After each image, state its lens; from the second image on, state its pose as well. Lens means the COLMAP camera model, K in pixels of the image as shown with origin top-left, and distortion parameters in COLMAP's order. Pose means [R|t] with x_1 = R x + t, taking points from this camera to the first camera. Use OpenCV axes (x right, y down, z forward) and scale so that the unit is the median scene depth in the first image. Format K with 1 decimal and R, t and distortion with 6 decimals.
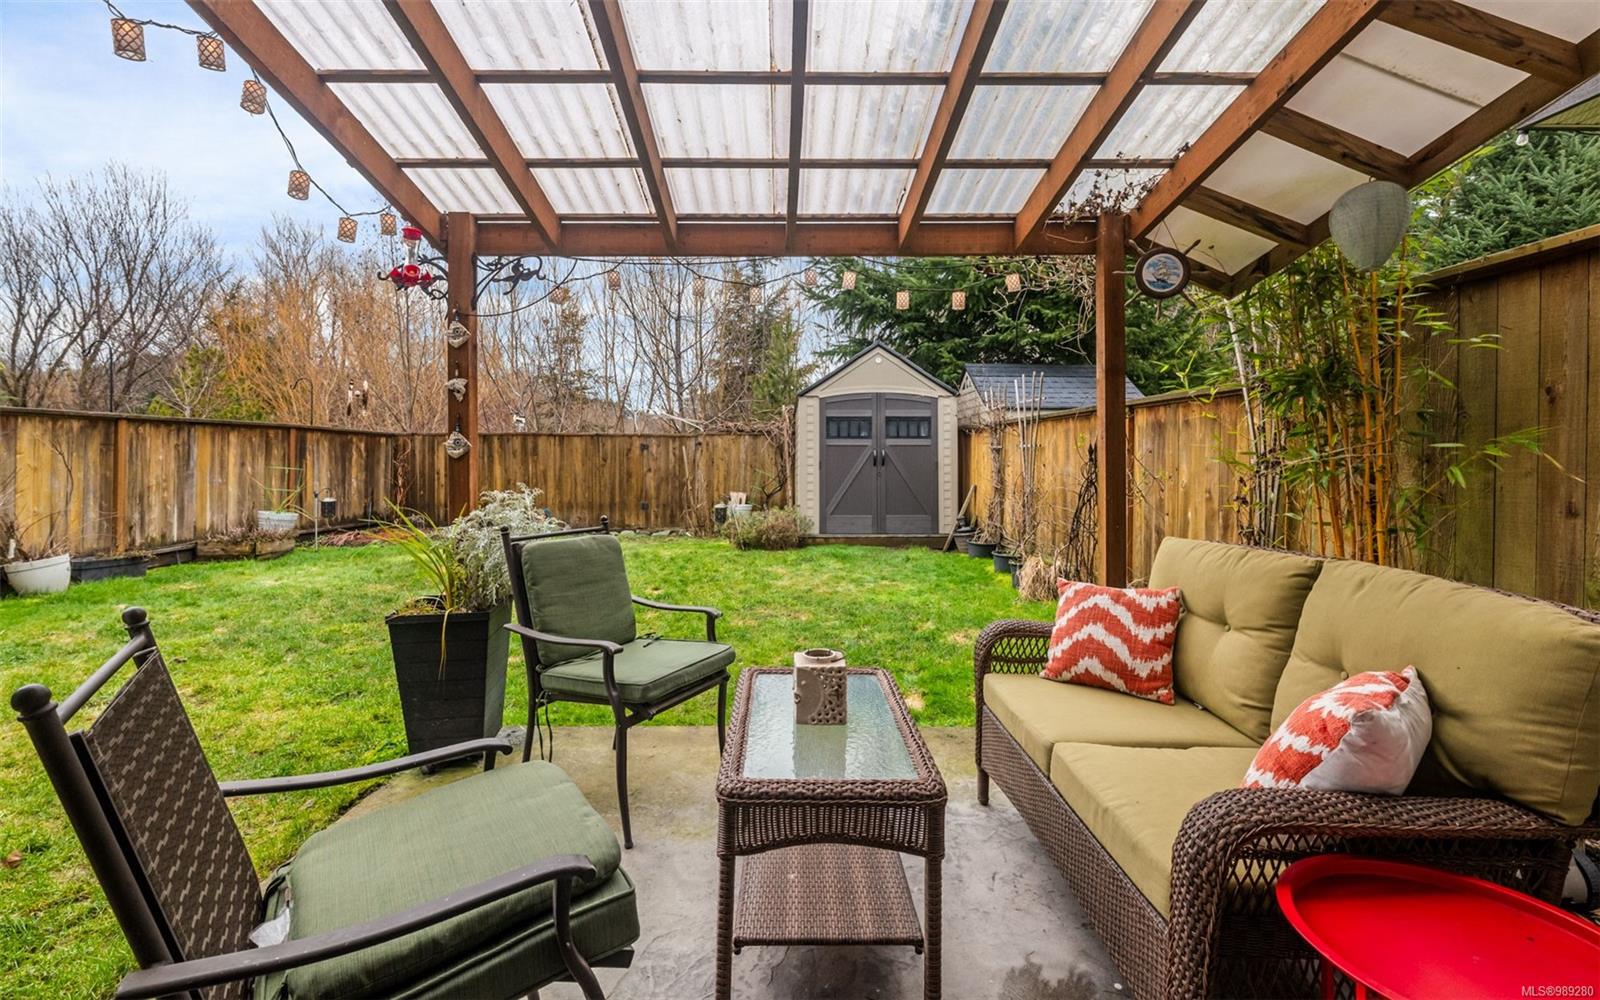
lens RADIAL K [[669.2, 0, 796.0], [0, 669.2, 465.7], [0, 0, 1]] dist [-0.000237, -0.000134]
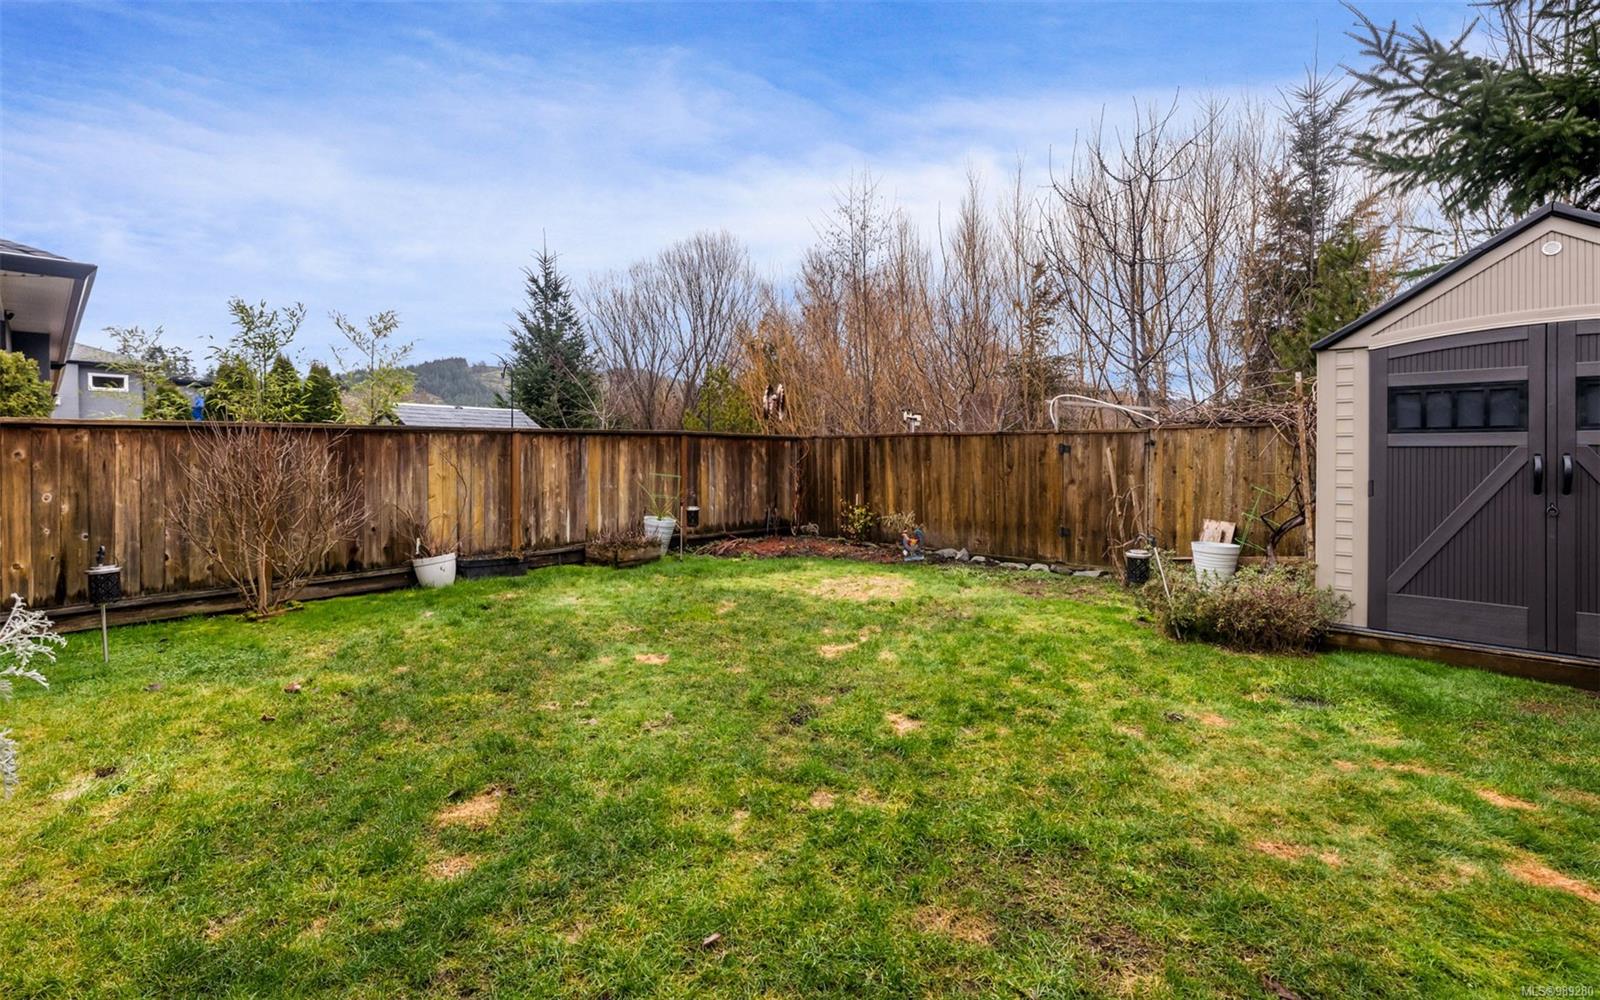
lens RADIAL K [[669.2, 0, 793.0], [0, 669.2, 455.4], [0, 0, 1]] dist [0.001619, -0.000253]
pose [[0.721655, 0.000399, -0.692252, 0.070549], [-0.005611, 0.999970, -0.005274, -0.019332], [0.692230, 0.007690, 0.721636, 0.354983]]
